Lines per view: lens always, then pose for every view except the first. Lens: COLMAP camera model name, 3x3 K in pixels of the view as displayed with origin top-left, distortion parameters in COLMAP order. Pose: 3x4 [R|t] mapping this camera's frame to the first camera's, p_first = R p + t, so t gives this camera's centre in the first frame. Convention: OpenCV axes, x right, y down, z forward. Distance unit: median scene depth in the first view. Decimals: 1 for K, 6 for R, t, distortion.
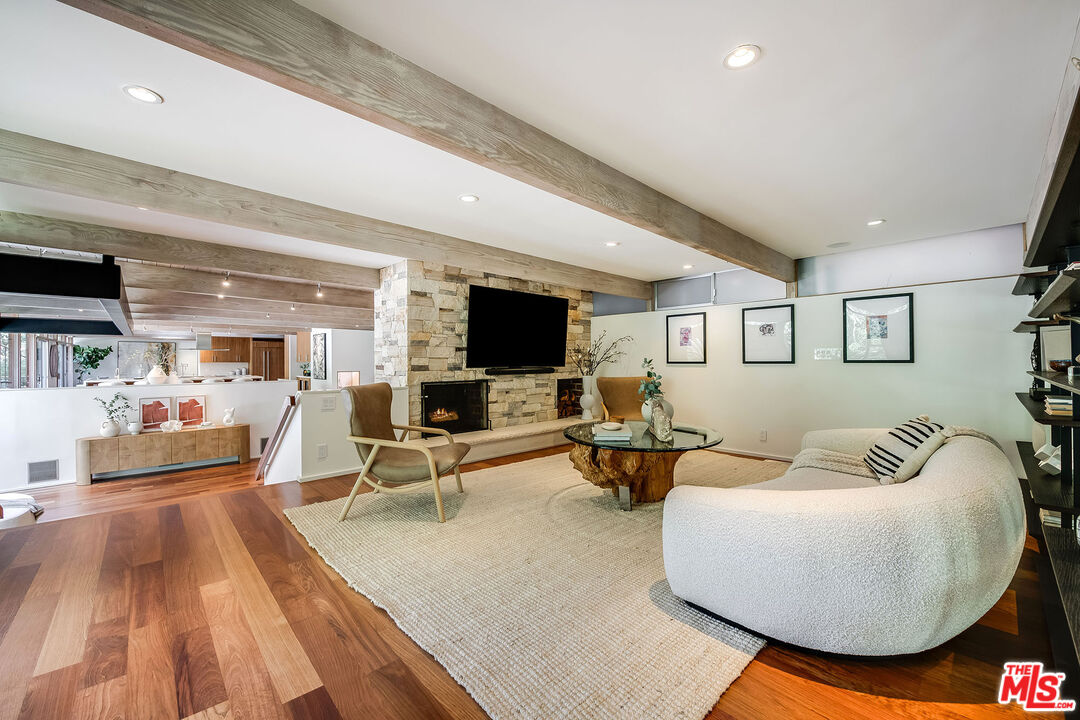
lens RADIAL K [[430.1, 0, 542.5], [0, 430.1, 353.7], [0, 0, 1]] dist [-0.014368, -0.000171]
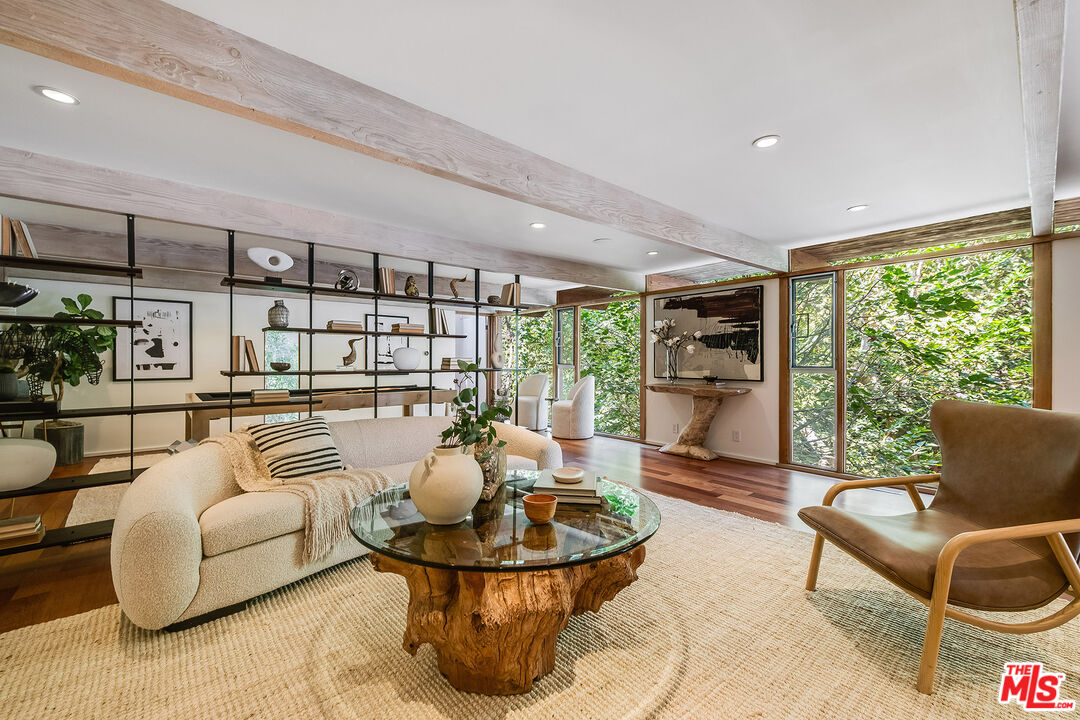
lens RADIAL K [[430.1, 0, 542.5], [0, 430.1, 353.7], [0, 0, 1]] dist [-0.014368, -0.000171]
pose [[-0.999788, 0.001233, 0.020569, 0.174726], [0.000964, 0.999914, -0.013095, 0.011163], [-0.020584, -0.013073, -0.999703, 1.527190]]
